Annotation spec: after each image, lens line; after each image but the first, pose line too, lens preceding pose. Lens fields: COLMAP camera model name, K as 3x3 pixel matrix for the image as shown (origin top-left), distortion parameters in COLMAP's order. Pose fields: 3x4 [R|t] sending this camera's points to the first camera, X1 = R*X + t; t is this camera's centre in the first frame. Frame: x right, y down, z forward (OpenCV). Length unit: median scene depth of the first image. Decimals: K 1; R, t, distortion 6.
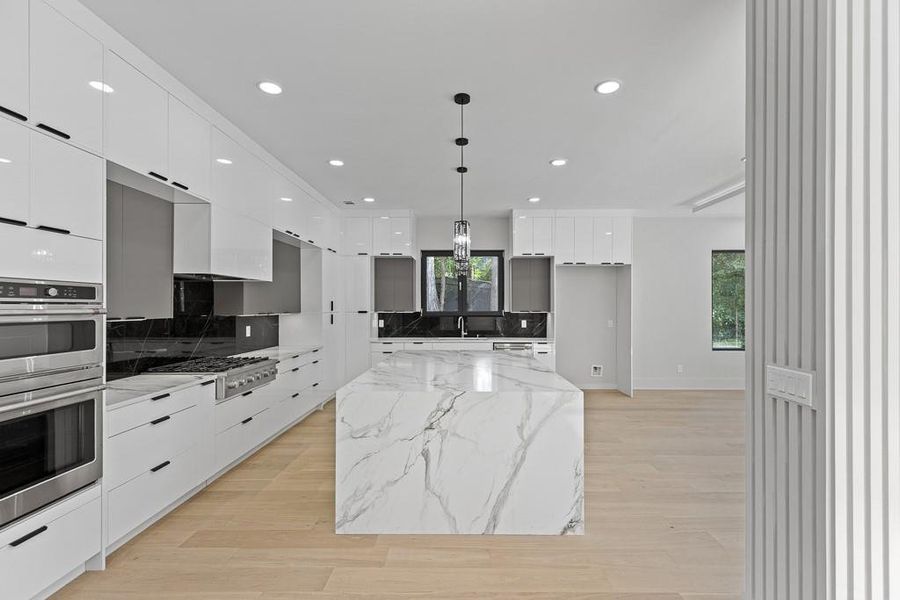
lens RADIAL K [[400.7, 0, 453.6], [0, 400.7, 303.1], [0, 0, 1]] dist [0.008623, 0.000340]
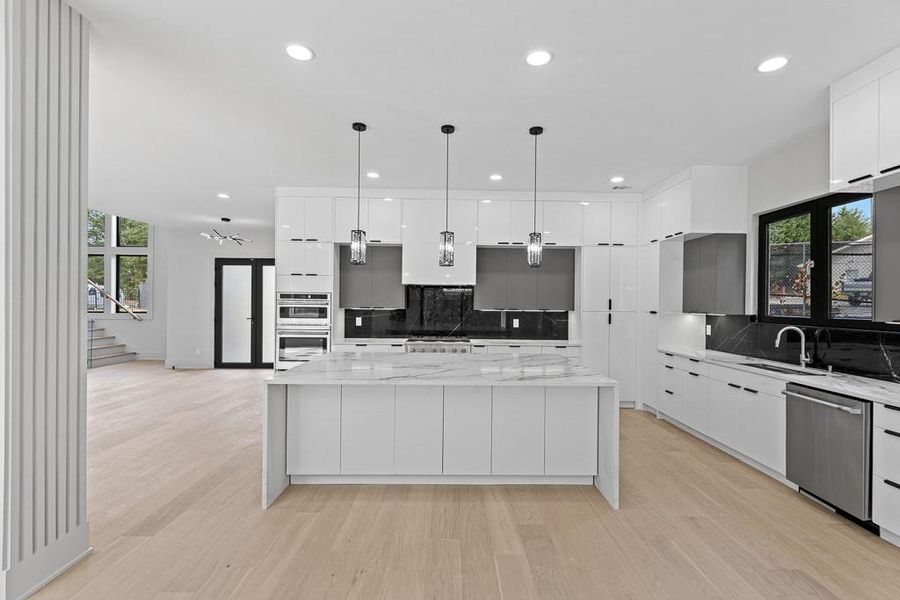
lens RADIAL K [[400.7, 0, 453.6], [0, 400.7, 303.1], [0, 0, 1]] dist [0.008623, 0.000340]
pose [[0.057718, 0.003710, -0.998326, 0.858030], [-0.002275, 0.999991, 0.003585, 0.002014], [0.998330, 0.002064, 0.057726, 0.839167]]
